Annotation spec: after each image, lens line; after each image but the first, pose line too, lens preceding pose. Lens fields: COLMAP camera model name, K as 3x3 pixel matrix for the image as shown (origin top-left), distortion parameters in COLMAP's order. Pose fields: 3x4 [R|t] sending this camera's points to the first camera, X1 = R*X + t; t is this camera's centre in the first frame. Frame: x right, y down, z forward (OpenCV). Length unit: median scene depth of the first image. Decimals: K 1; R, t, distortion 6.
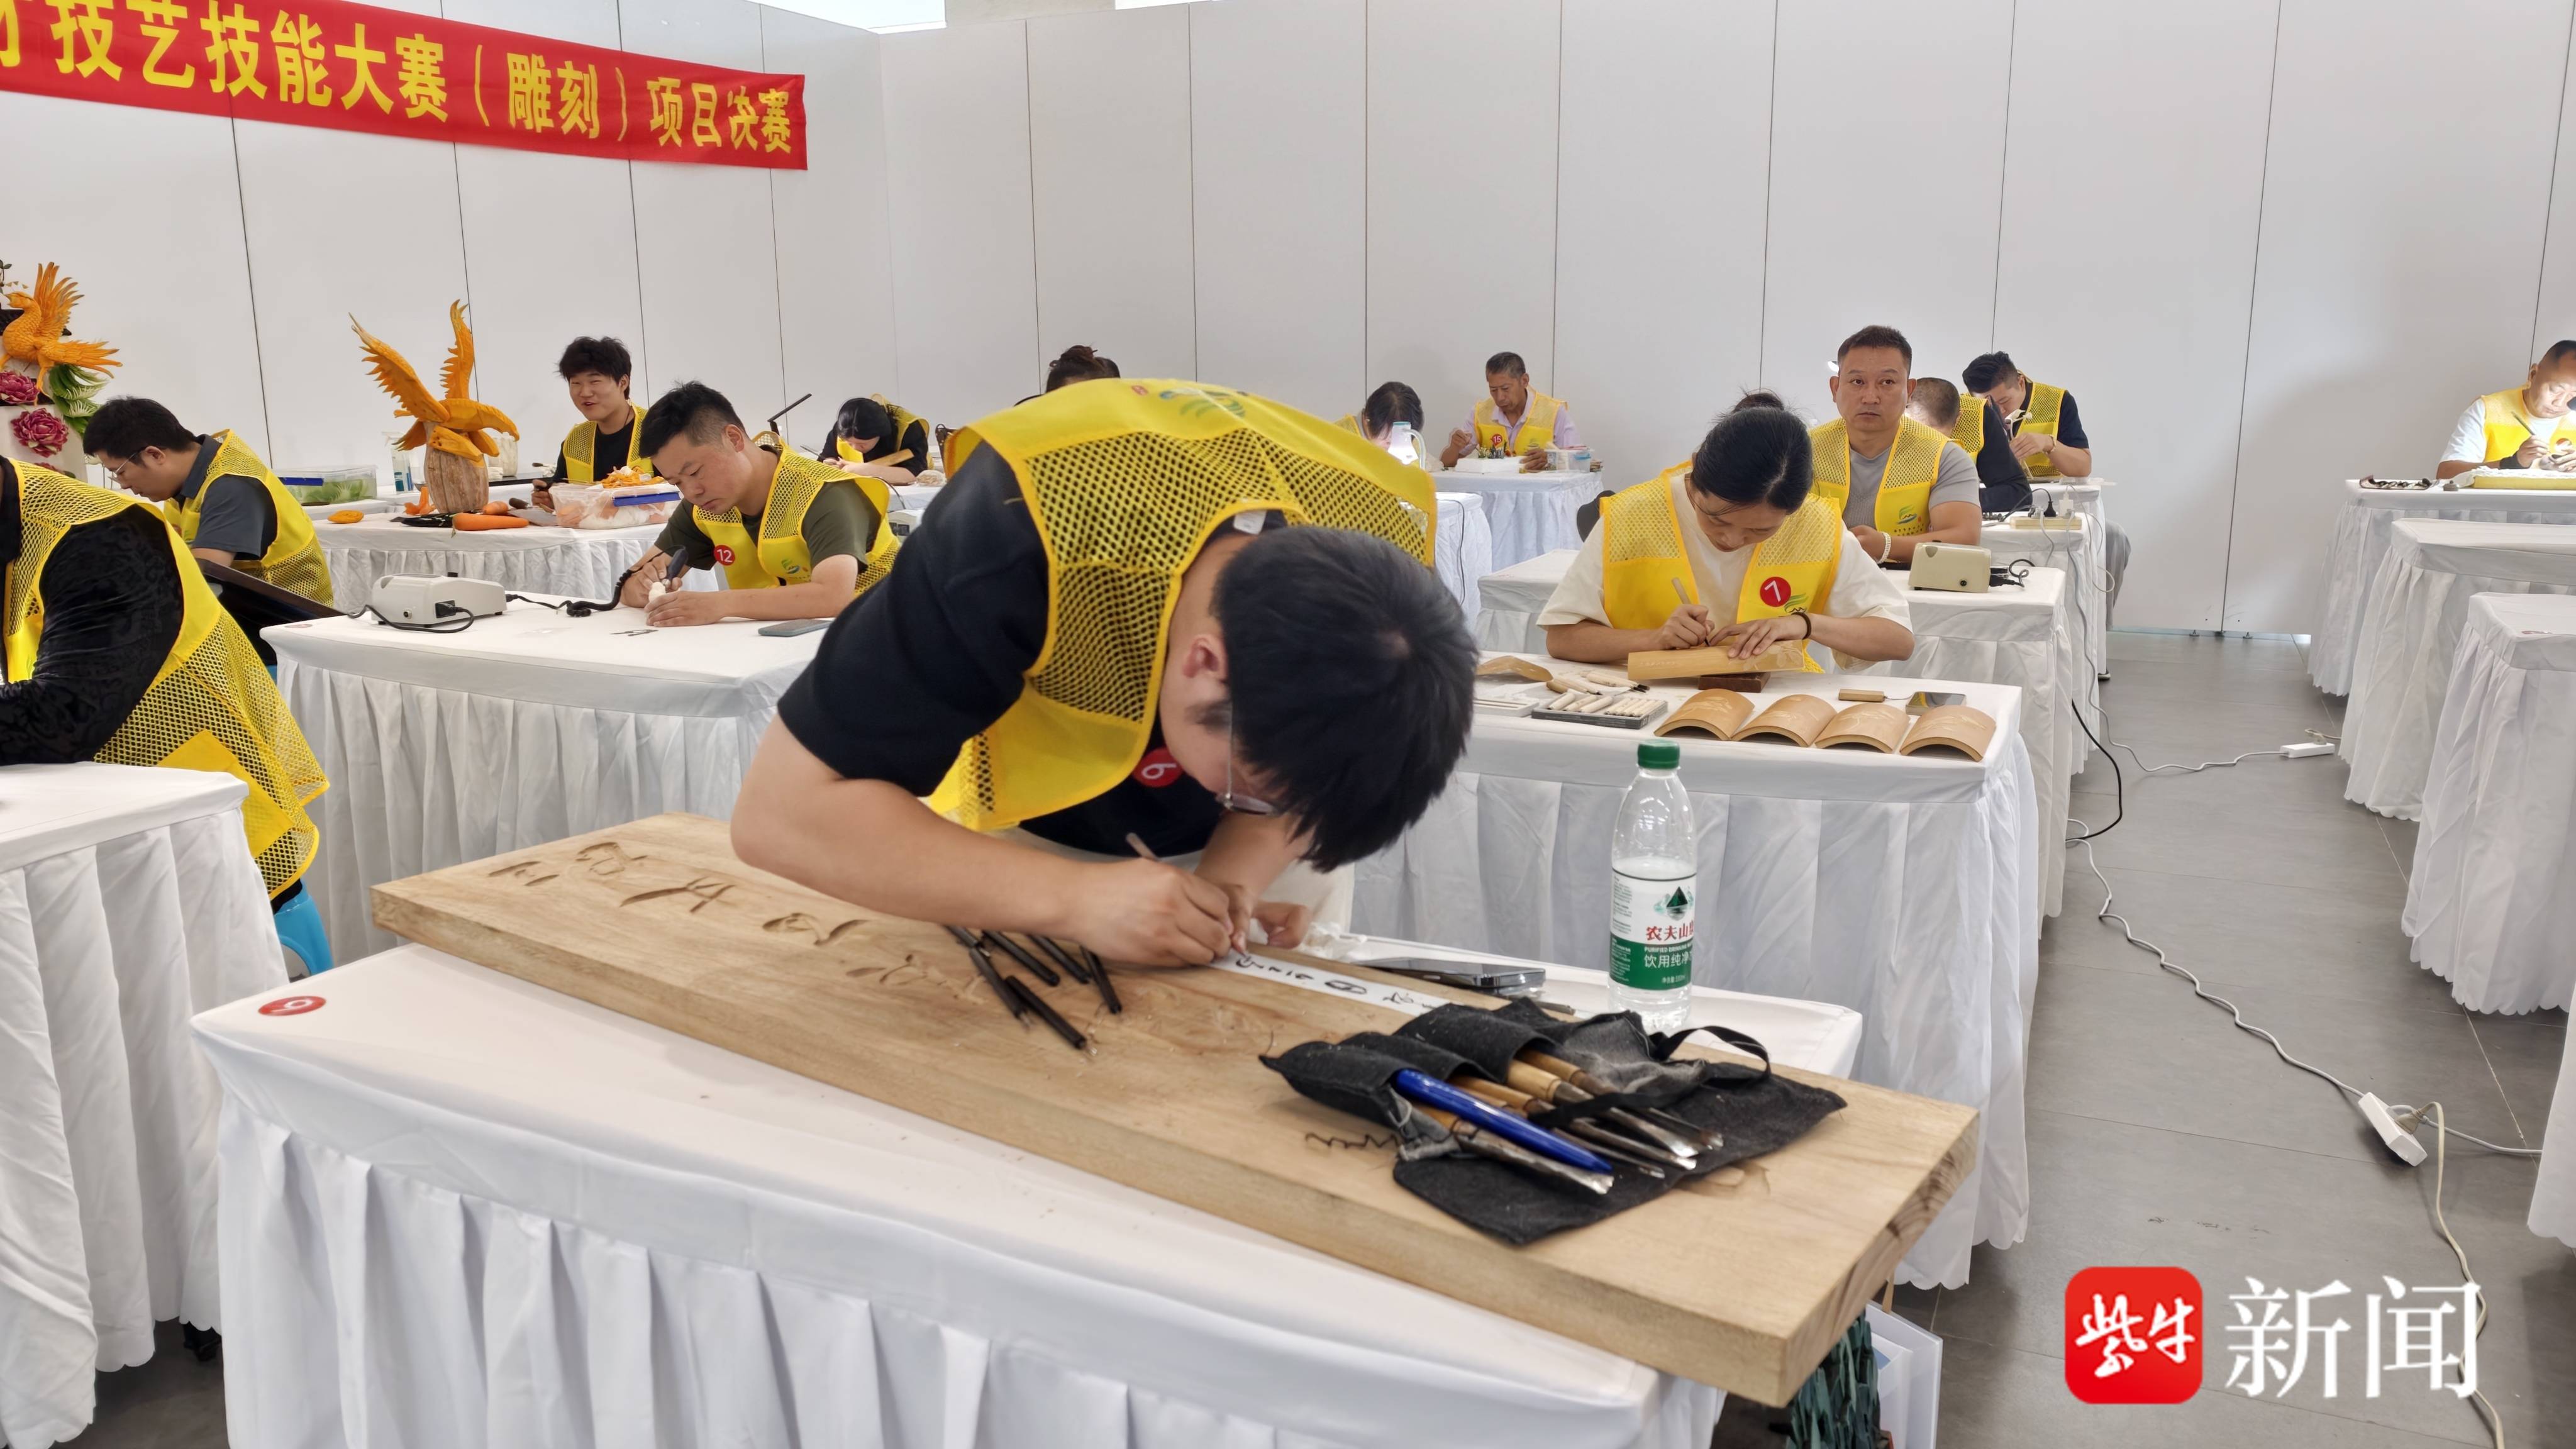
lens RADIAL K [[1814.0, 0, 1297.2], [0, 1814.0, 717.4], [0, 0, 1]] dist [0.005032, 0.002086]
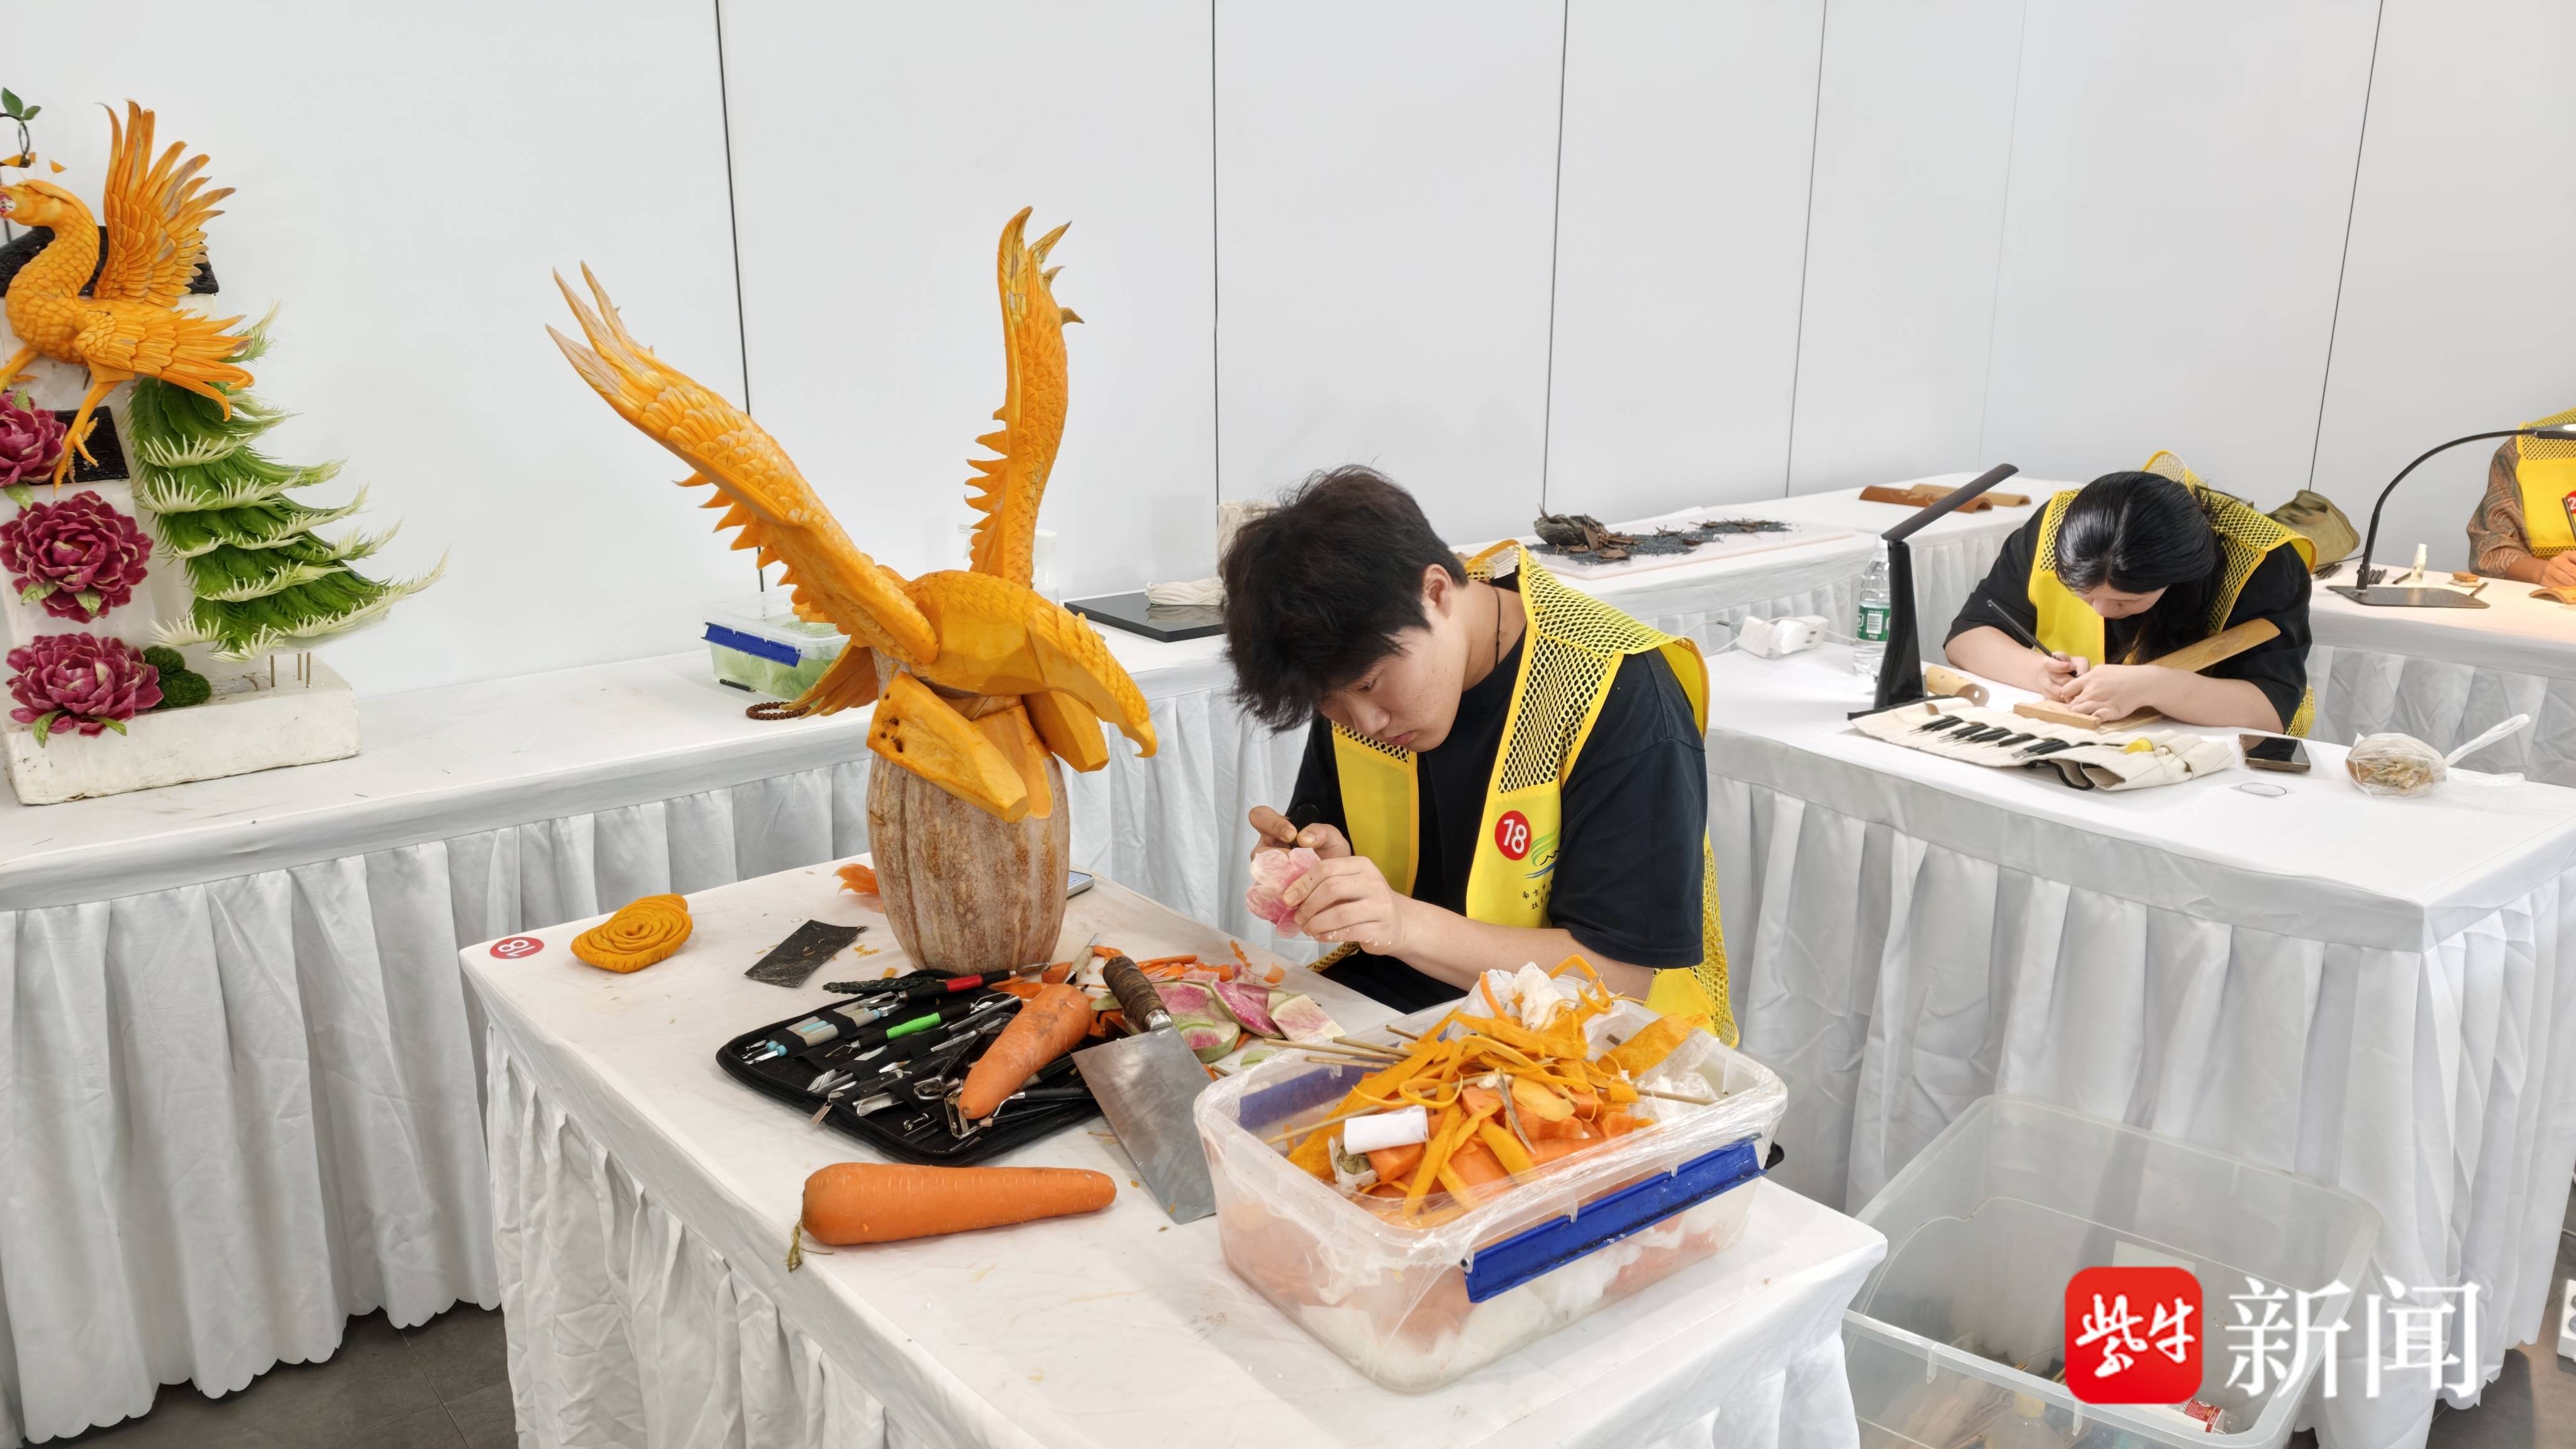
lens RADIAL K [[1814.0, 0, 1297.2], [0, 1814.0, 717.4], [0, 0, 1]] dist [0.005032, 0.002086]
pose [[0.911152, 0.124636, -0.392770, -0.296177], [-0.087282, 0.989908, 0.111645, -0.187351], [0.402722, -0.067444, 0.912834, 0.745179]]
